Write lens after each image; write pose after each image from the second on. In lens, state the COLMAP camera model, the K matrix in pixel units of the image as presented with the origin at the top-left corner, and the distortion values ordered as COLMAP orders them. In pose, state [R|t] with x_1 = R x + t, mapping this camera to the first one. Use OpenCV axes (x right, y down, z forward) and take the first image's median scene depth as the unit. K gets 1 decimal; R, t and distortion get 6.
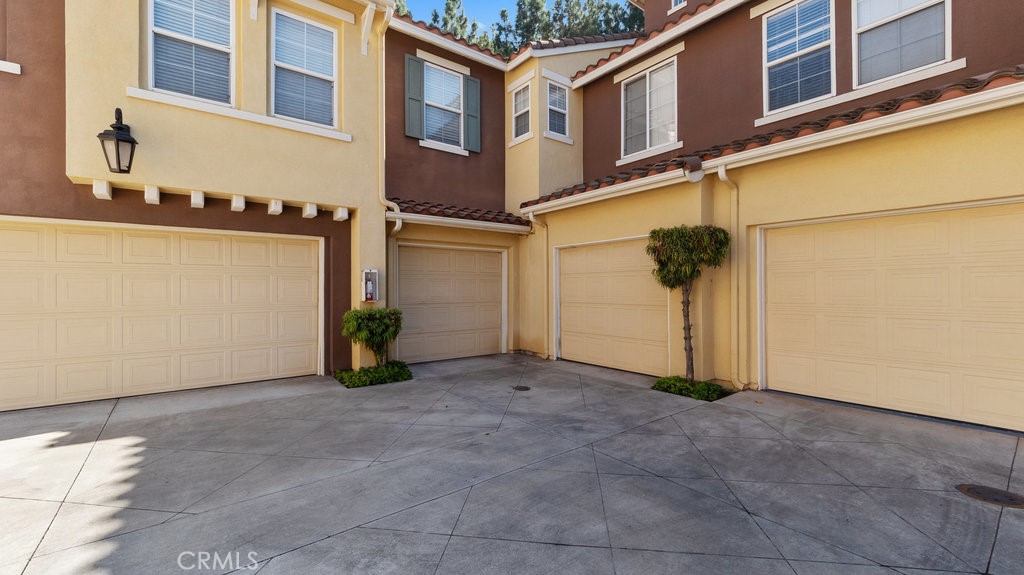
lens RADIAL K [[404.6, 0, 469.5], [0, 404.6, 288.2], [0, 0, 1]] dist [-0.005039, 0.000041]
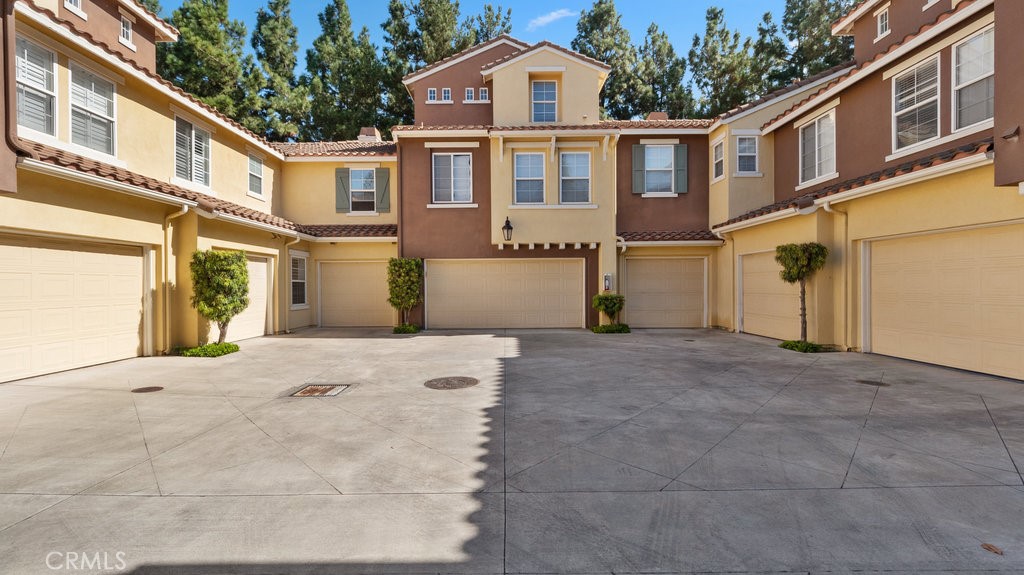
lens RADIAL K [[404.6, 0, 503.6], [0, 404.6, 285.8], [0, 0, 1]] dist [-0.005039, 0.000041]
pose [[0.818059, -0.001357, -0.575132, 0.453814], [0.004945, 0.999977, 0.004675, -0.001823], [0.575113, -0.006669, 0.818047, -0.851146]]
